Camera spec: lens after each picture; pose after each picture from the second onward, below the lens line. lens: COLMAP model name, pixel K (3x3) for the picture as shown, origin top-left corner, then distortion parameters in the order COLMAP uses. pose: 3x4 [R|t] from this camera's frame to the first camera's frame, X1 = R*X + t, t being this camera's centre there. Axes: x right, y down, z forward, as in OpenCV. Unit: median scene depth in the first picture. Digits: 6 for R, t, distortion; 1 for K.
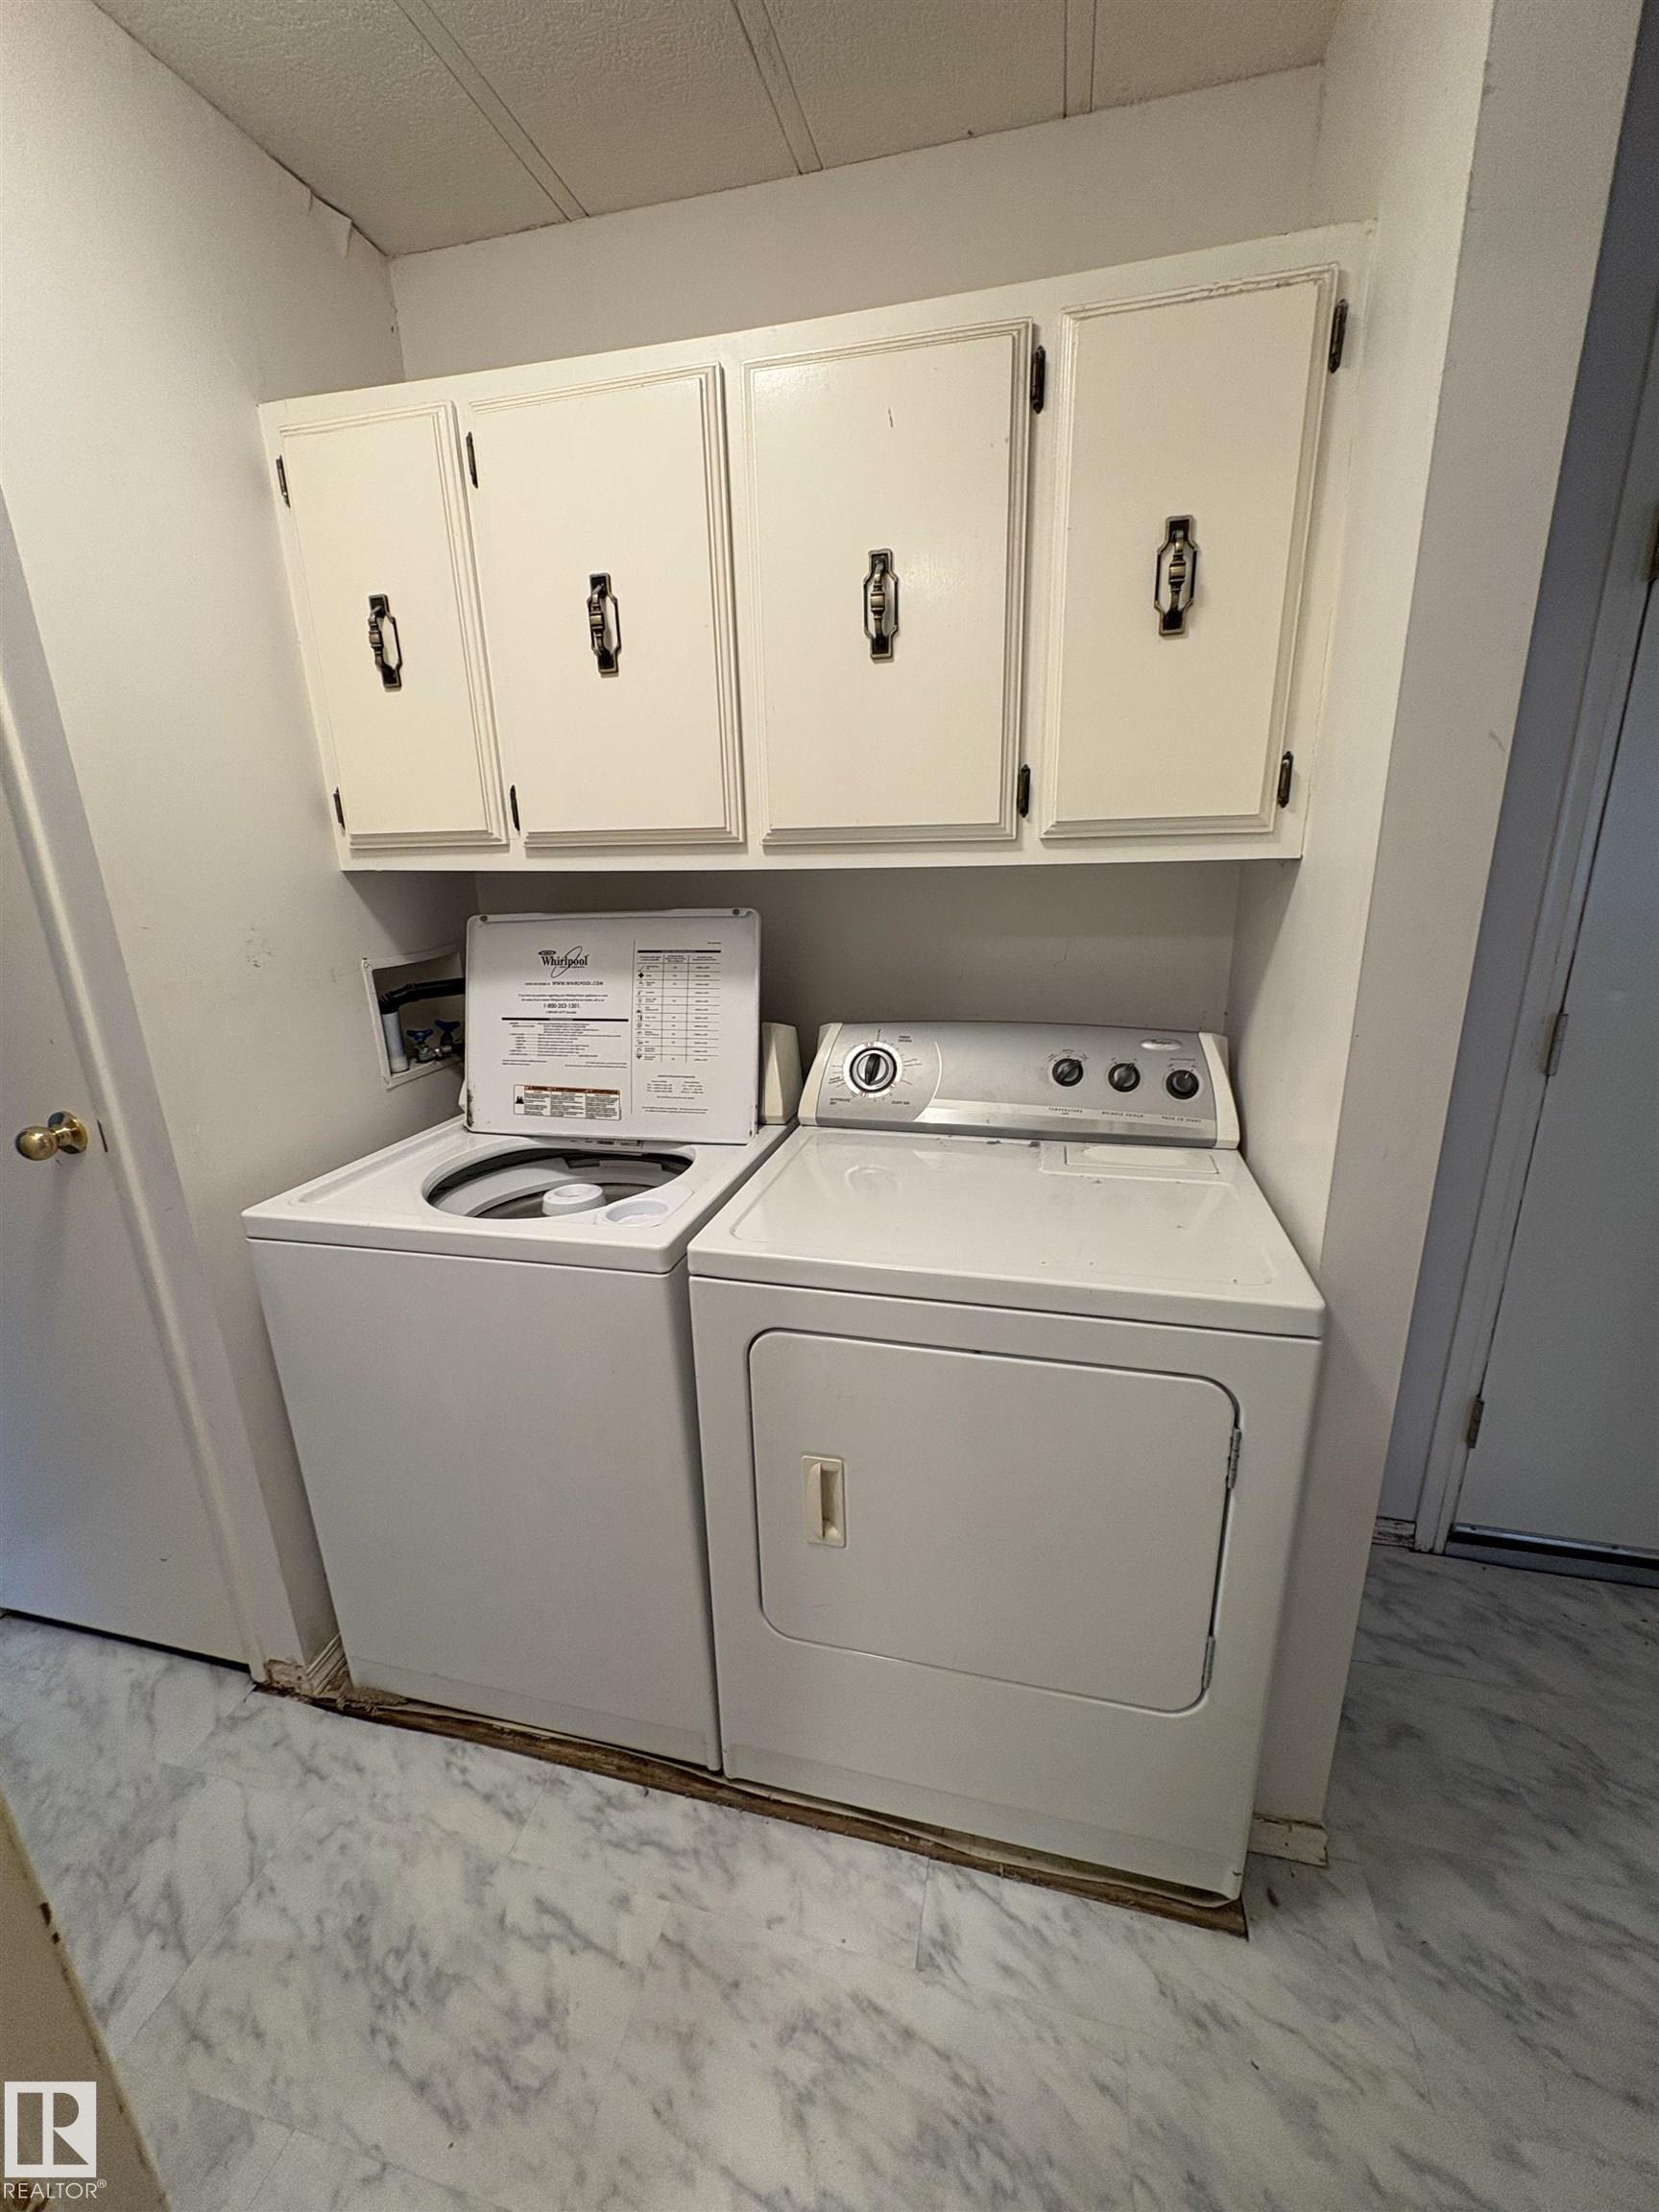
lens RADIAL K [[882.2, 0, 834.8], [0, 882.2, 1102.0], [0, 0, 1]] dist [-0.001274, 0.000236]
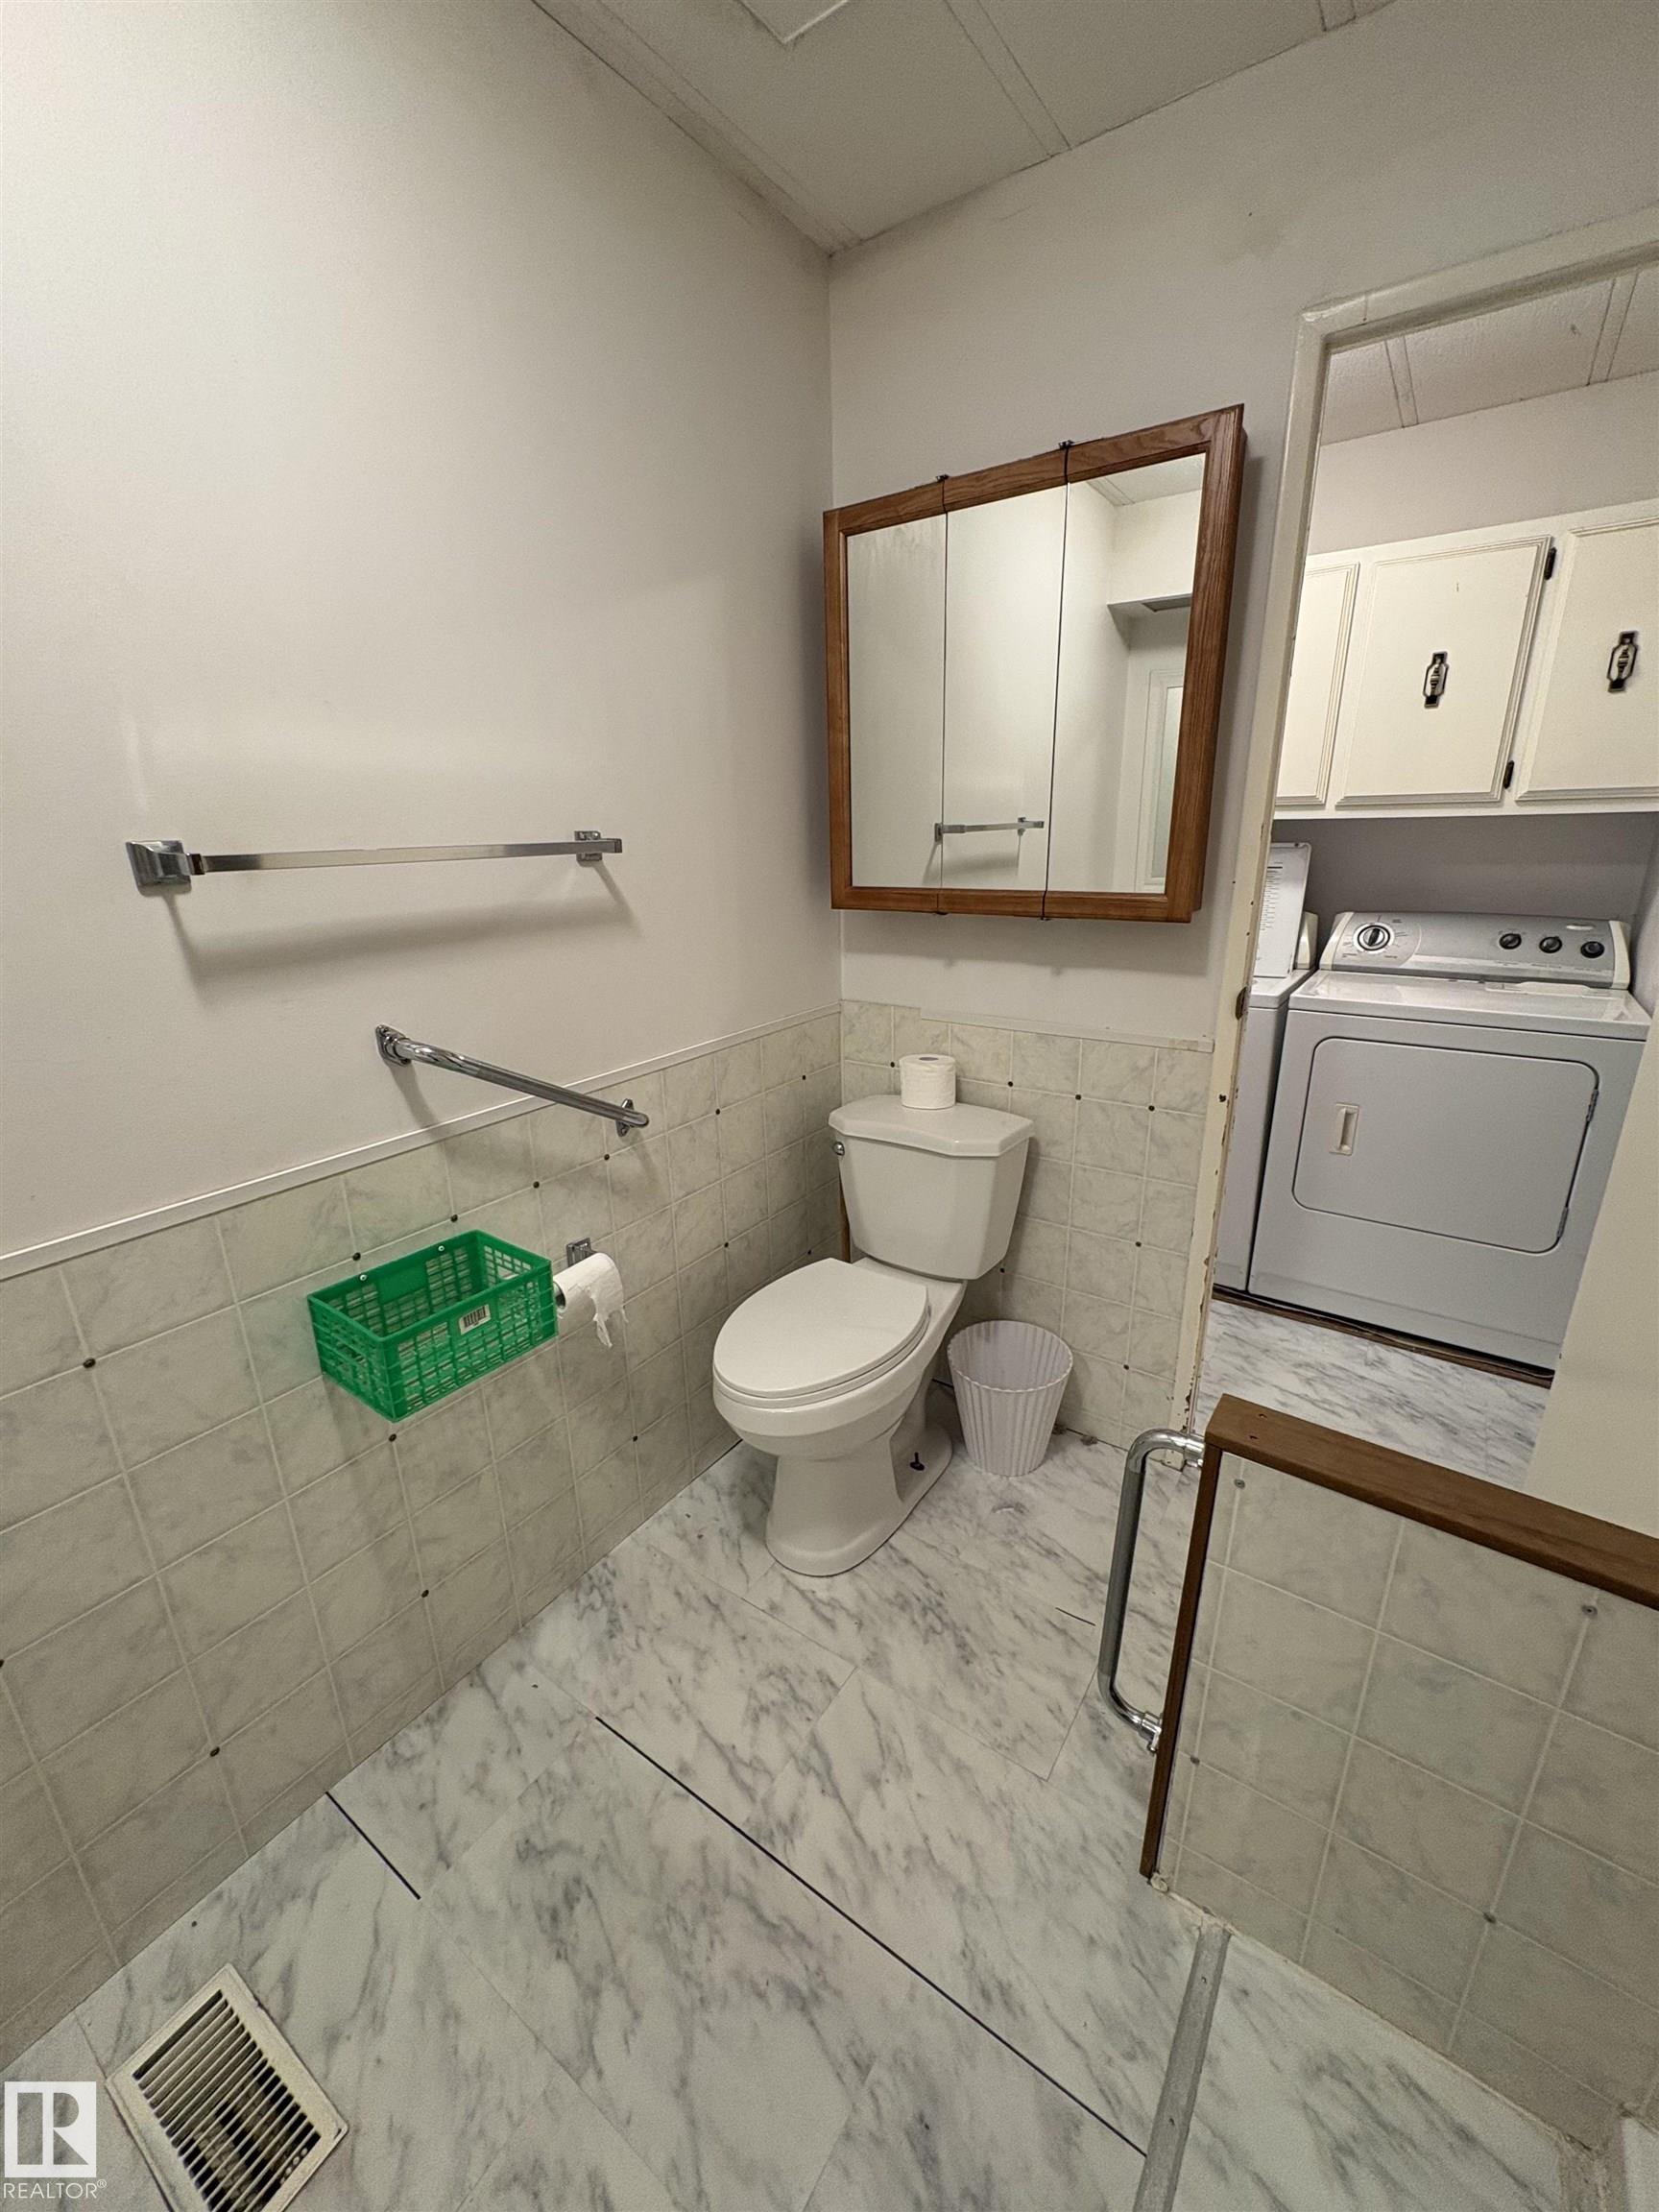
lens RADIAL K [[882.2, 0, 832.0], [0, 882.2, 1105.0], [0, 0, 1]] dist [-0.001274, 0.000236]
pose [[0.931848, 0.114692, -0.344246, -0.388846], [-0.106365, 0.993395, 0.043047, 0.404273], [0.346909, -0.003497, 0.937892, -1.220613]]
